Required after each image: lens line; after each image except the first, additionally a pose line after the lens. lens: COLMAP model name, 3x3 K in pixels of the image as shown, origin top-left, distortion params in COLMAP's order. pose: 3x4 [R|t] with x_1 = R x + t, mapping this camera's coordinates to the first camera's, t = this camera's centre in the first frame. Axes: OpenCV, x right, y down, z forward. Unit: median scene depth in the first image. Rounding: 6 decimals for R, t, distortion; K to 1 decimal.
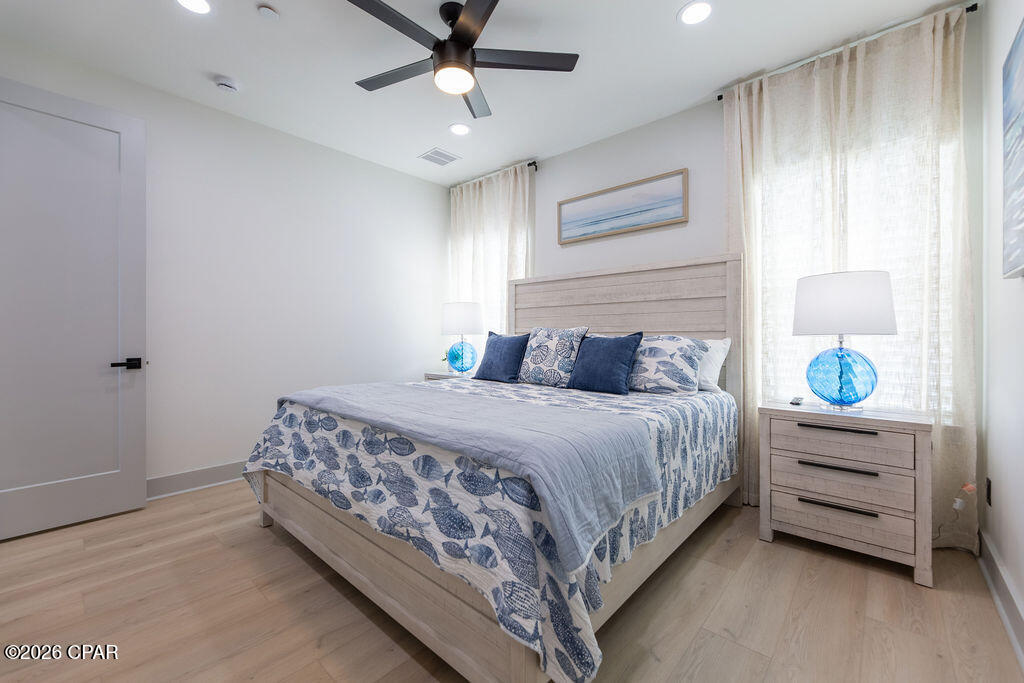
lens RADIAL K [[418.0, 0, 510.0], [0, 418.0, 336.7], [0, 0, 1]] dist [-0.000269, -0.000091]
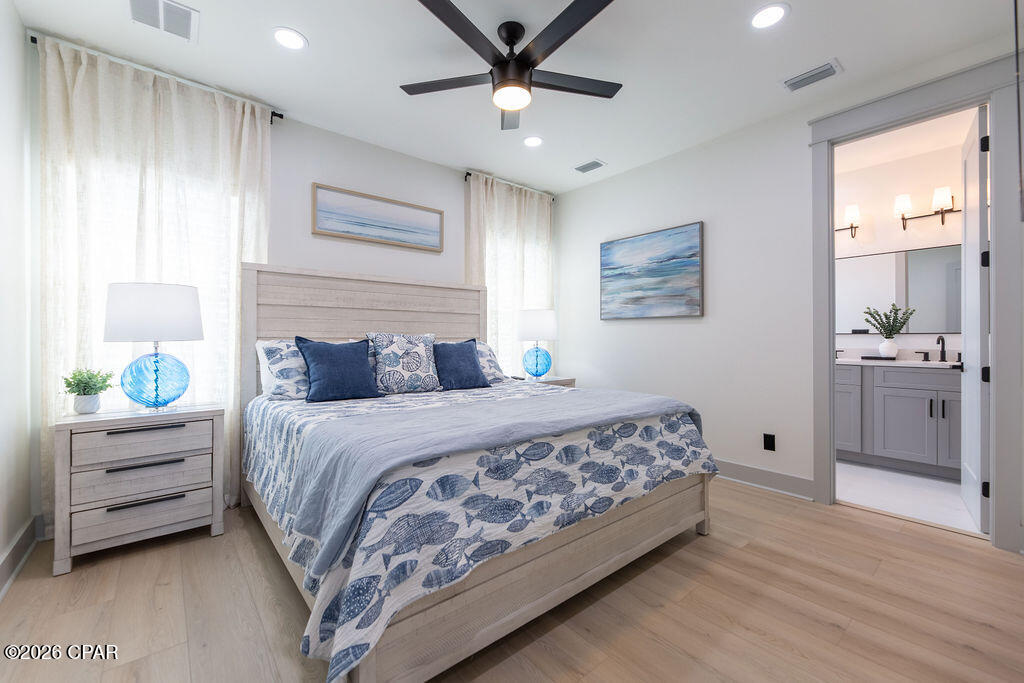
lens RADIAL K [[418.0, 0, 510.0], [0, 418.0, 336.7], [0, 0, 1]] dist [-0.000269, -0.000091]
pose [[0.138366, 0.001935, 0.990379, -0.948778], [0.000120, 0.999998, -0.001970, -0.014108], [-0.990381, 0.000392, 0.138365, 0.704715]]
